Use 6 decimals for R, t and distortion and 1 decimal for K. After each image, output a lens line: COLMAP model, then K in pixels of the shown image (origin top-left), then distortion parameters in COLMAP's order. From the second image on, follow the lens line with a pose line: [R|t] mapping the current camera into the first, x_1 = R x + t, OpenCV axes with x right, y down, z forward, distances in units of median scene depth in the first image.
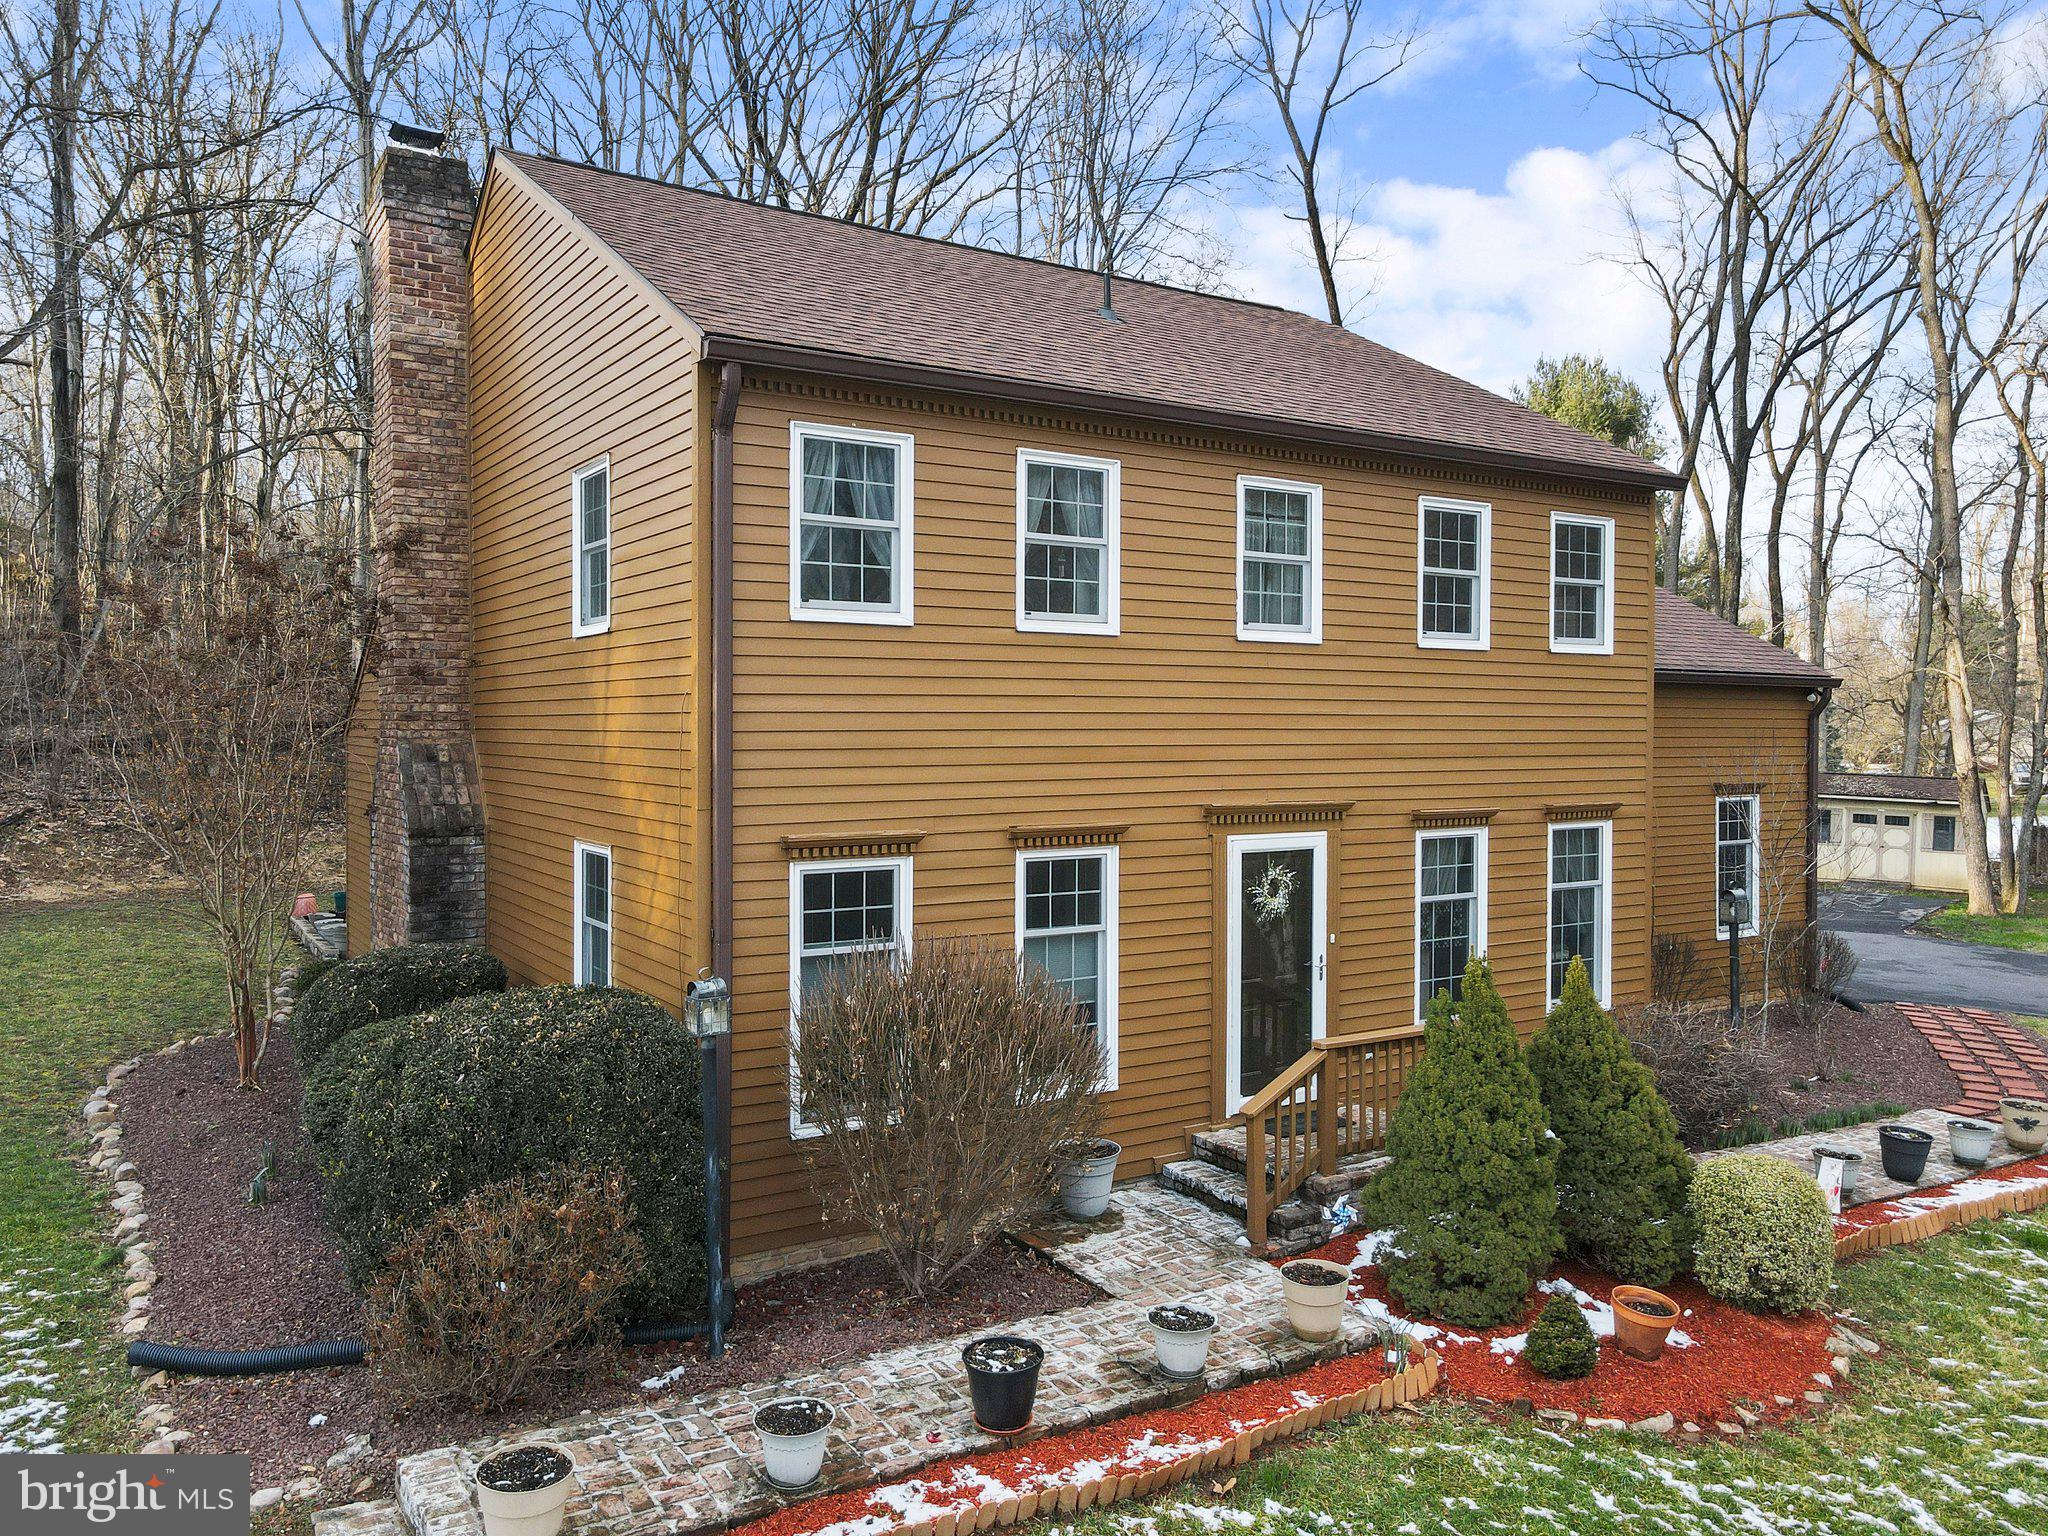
lens RADIAL K [[1517.8, 0, 1023.0], [0, 1517.8, 759.8], [0, 0, 1]] dist [-0.005708, 0.016751]
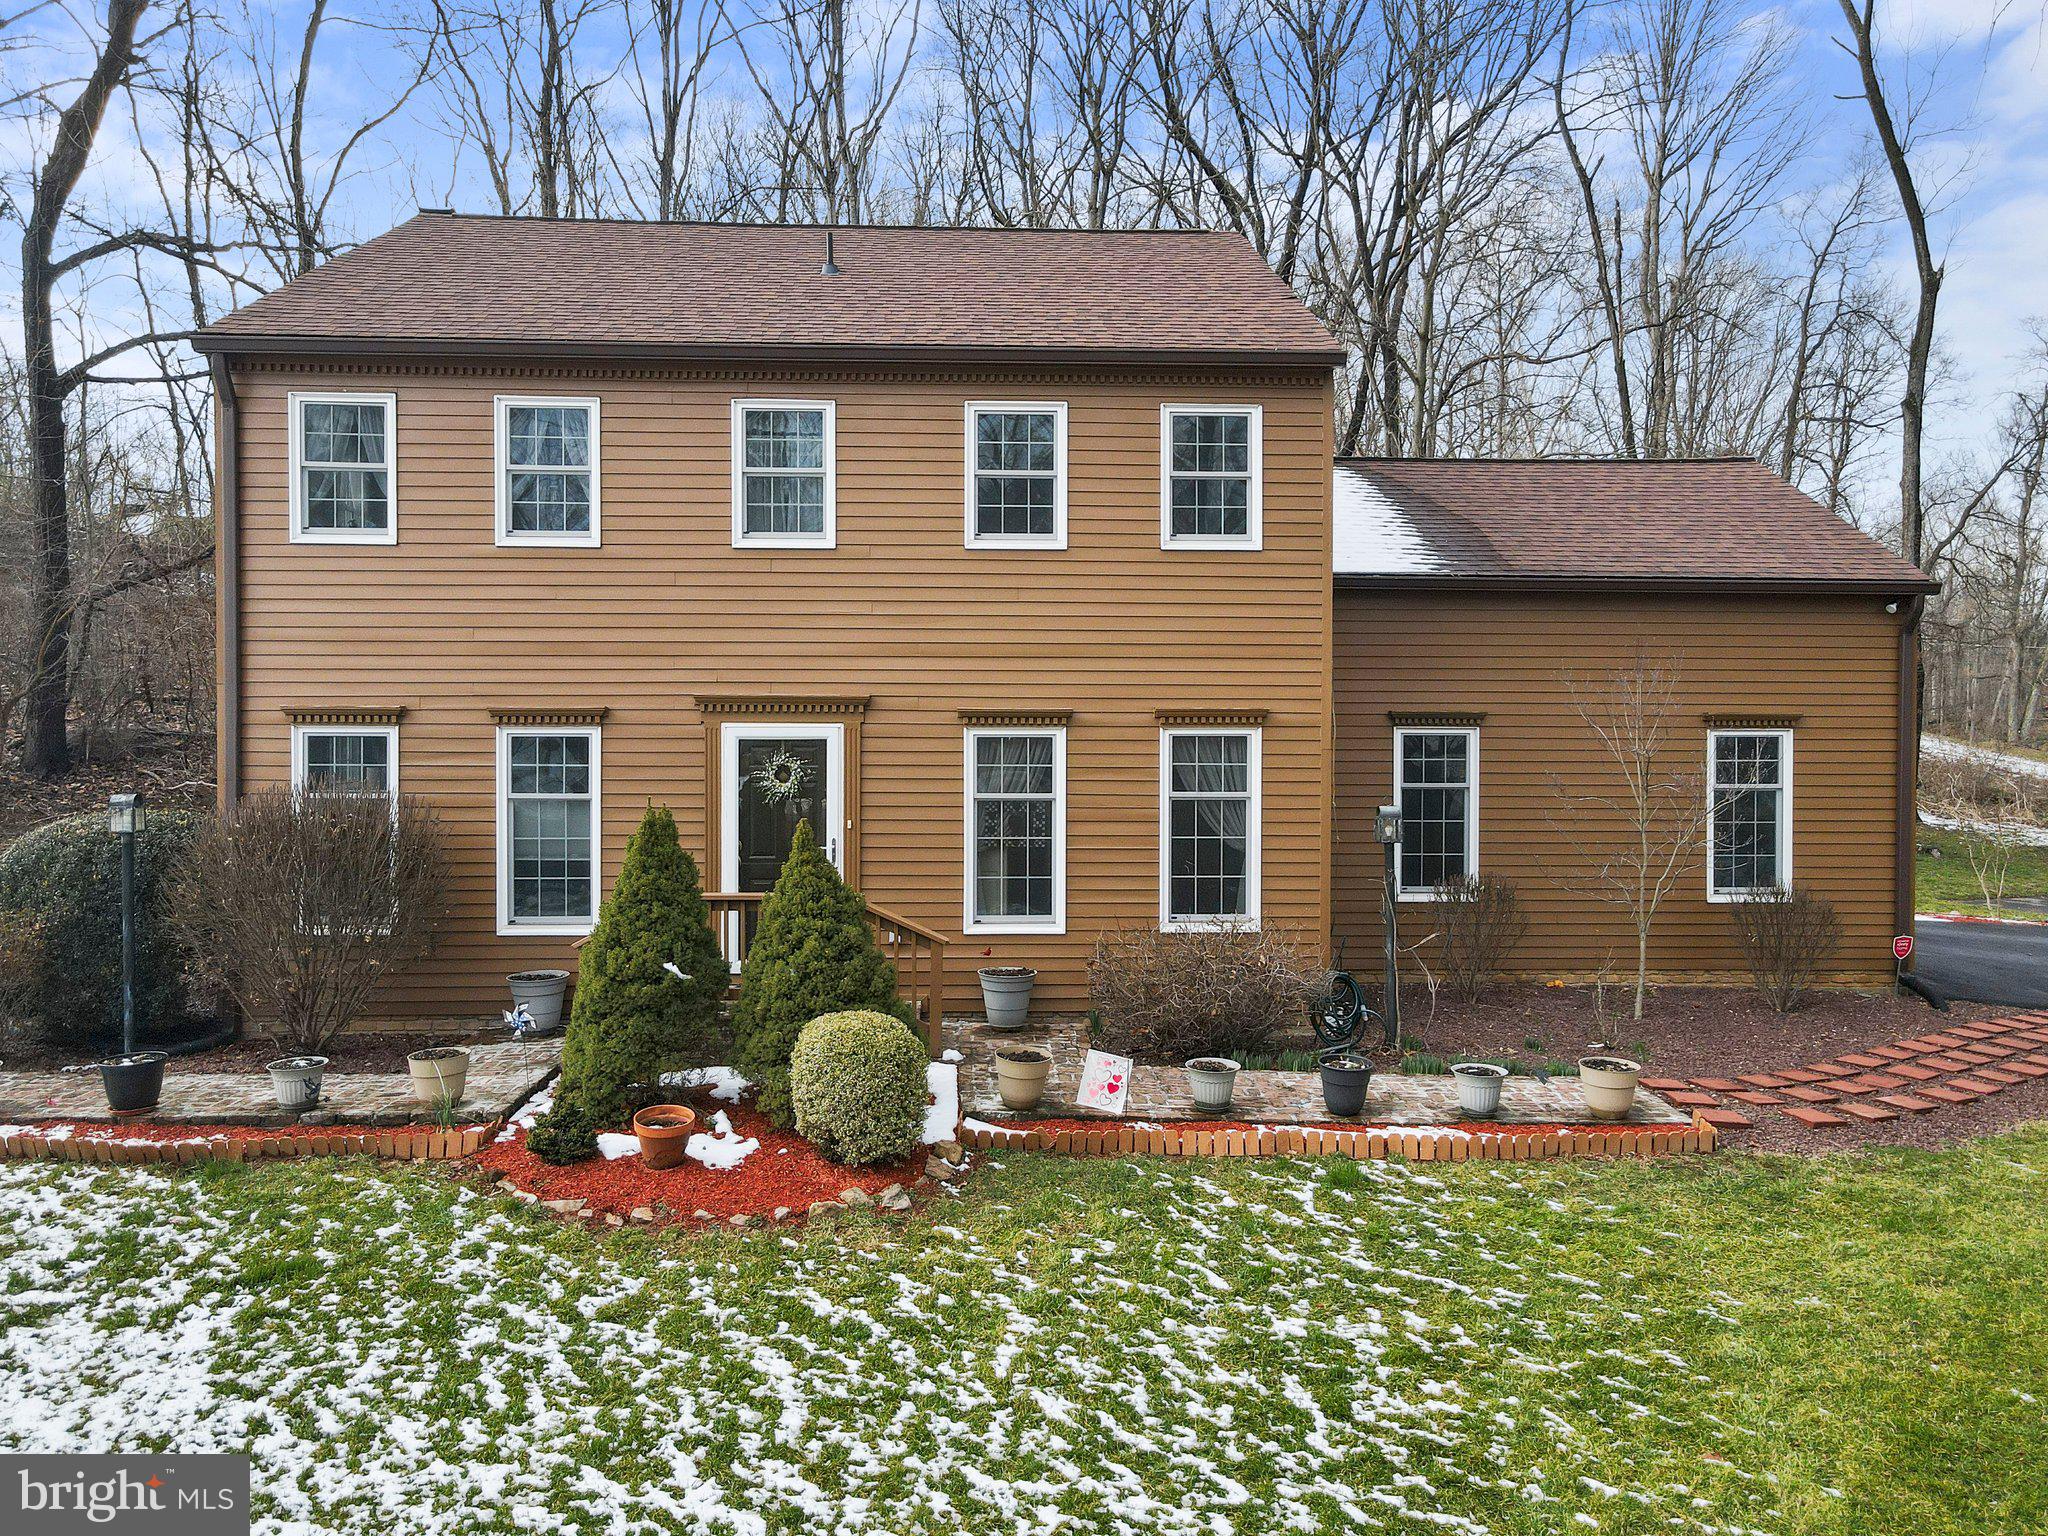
lens RADIAL K [[1517.8, 0, 1027.5], [0, 1517.8, 762.7], [0, 0, 1]] dist [-0.005708, 0.016751]
pose [[0.866053, 0.012124, -0.499805, 0.875317], [-0.011959, 0.999922, 0.003533, 0.071585], [0.499809, 0.002917, 0.866131, 0.140655]]
